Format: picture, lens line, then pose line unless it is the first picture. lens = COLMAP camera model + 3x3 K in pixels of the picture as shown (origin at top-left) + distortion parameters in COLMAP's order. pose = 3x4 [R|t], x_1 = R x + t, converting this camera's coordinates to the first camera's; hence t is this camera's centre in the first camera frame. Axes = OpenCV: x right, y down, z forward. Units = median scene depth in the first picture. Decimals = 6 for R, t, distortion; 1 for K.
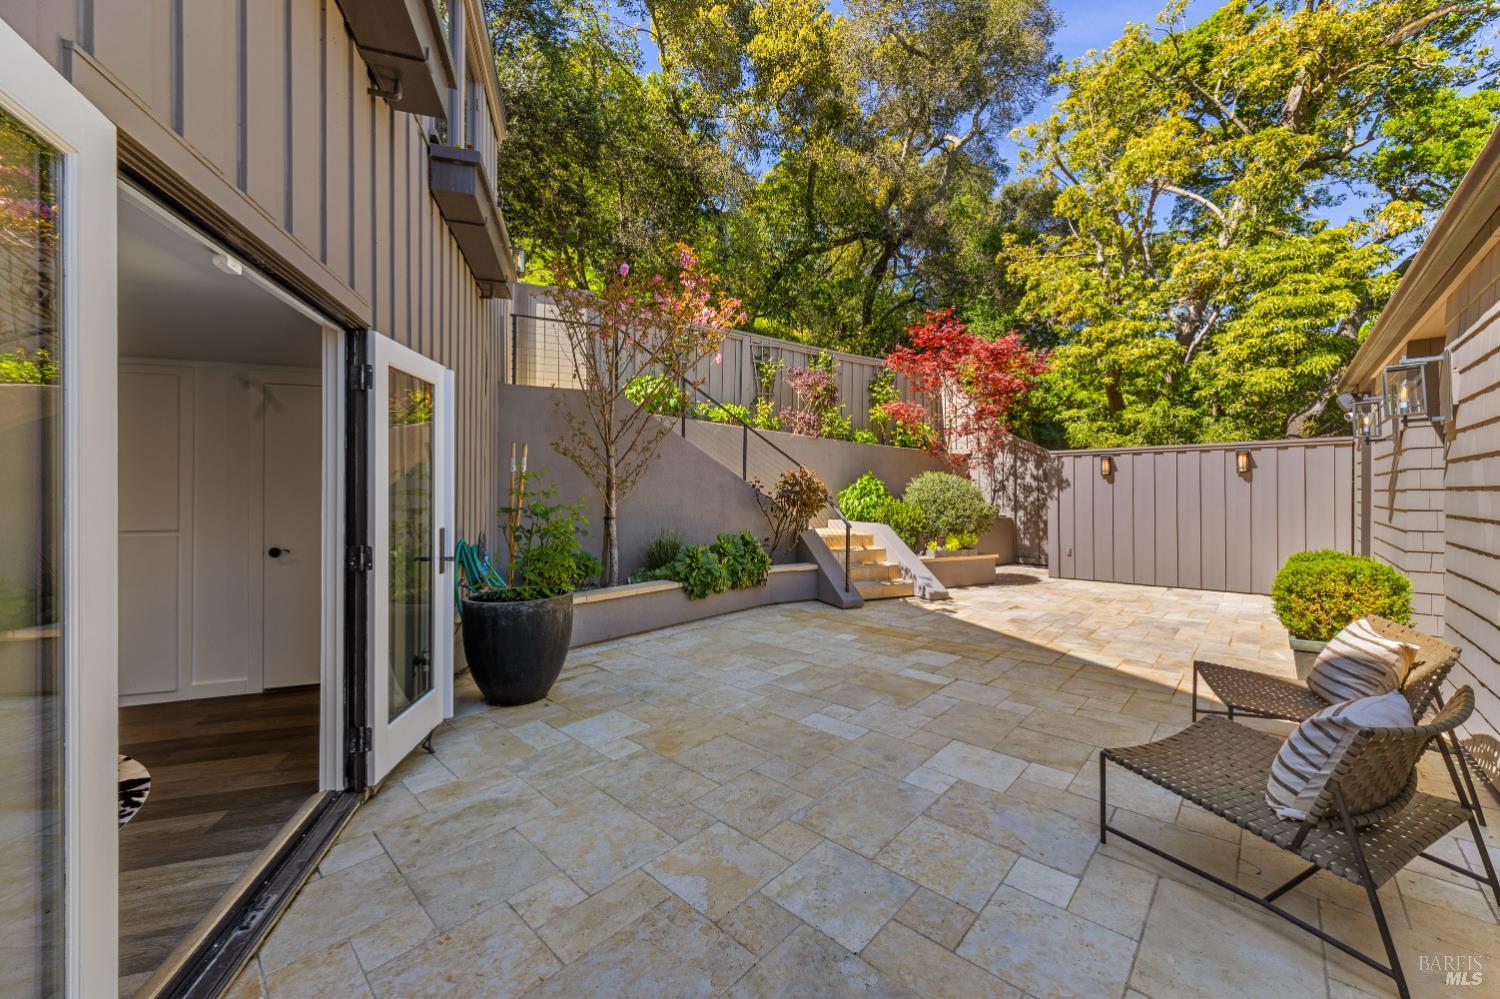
lens RADIAL K [[562.8, 0, 751.2], [0, 562.8, 490.4], [0, 0, 1]] dist [0.003564, -0.000062]
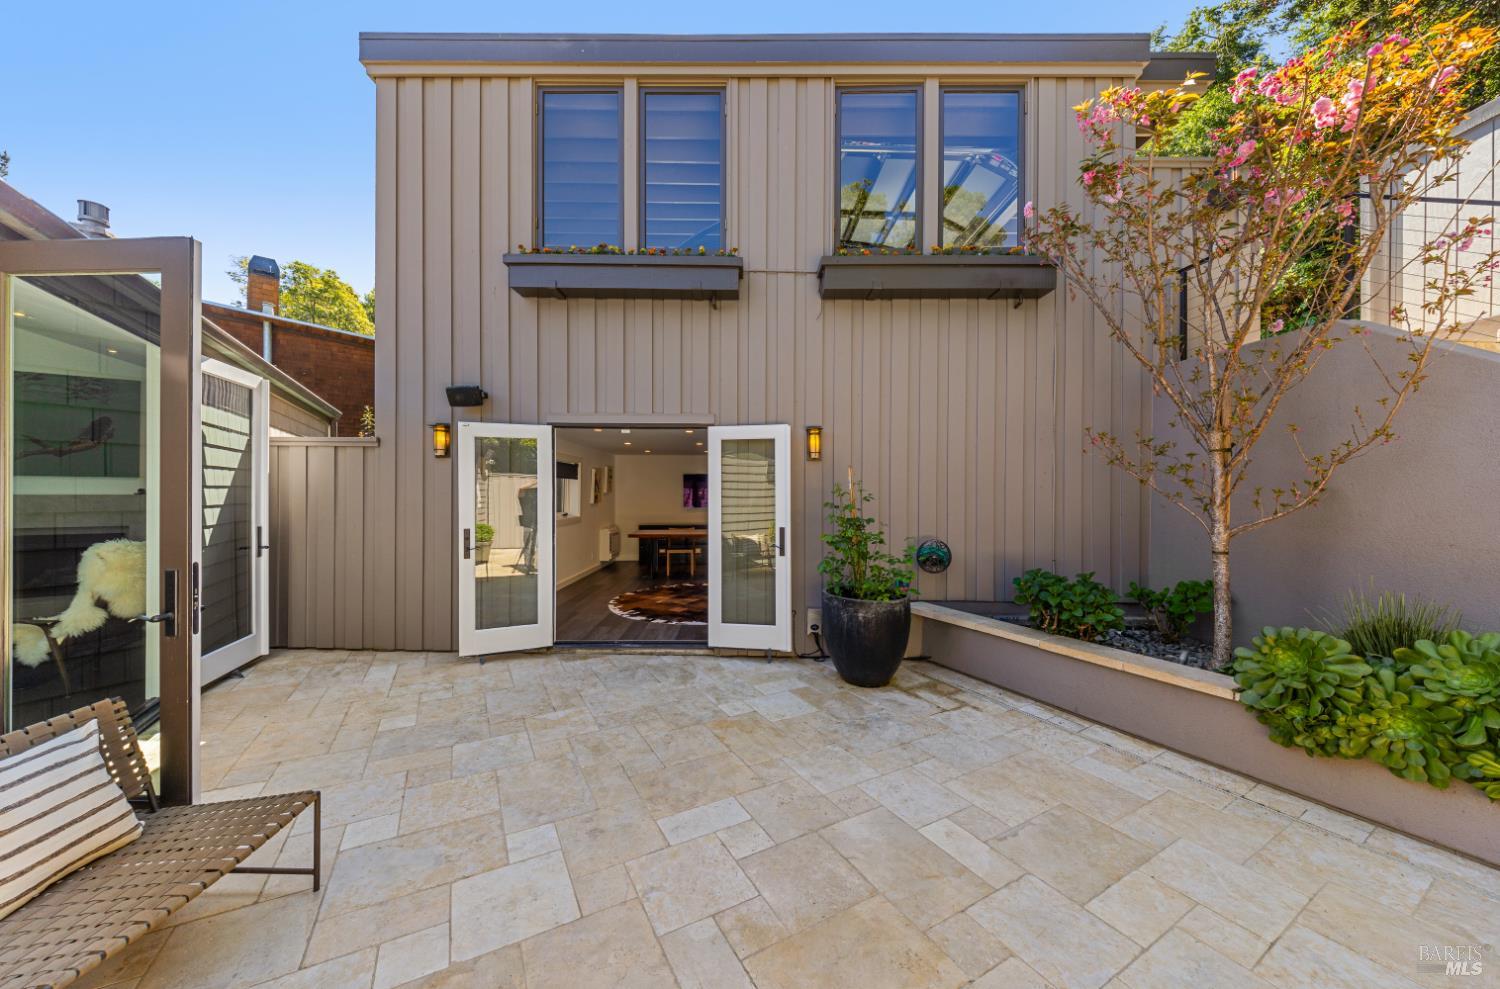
lens RADIAL K [[515.3, 0, 750.8], [0, 515.3, 491.8], [0, 0, 1]] dist [-0.001022, -0.000298]
pose [[-0.299663, 0.004332, -0.954035, 0.872020], [-0.000124, 0.999990, 0.004579, -0.041876], [0.954045, 0.001491, -0.299659, 1.384280]]
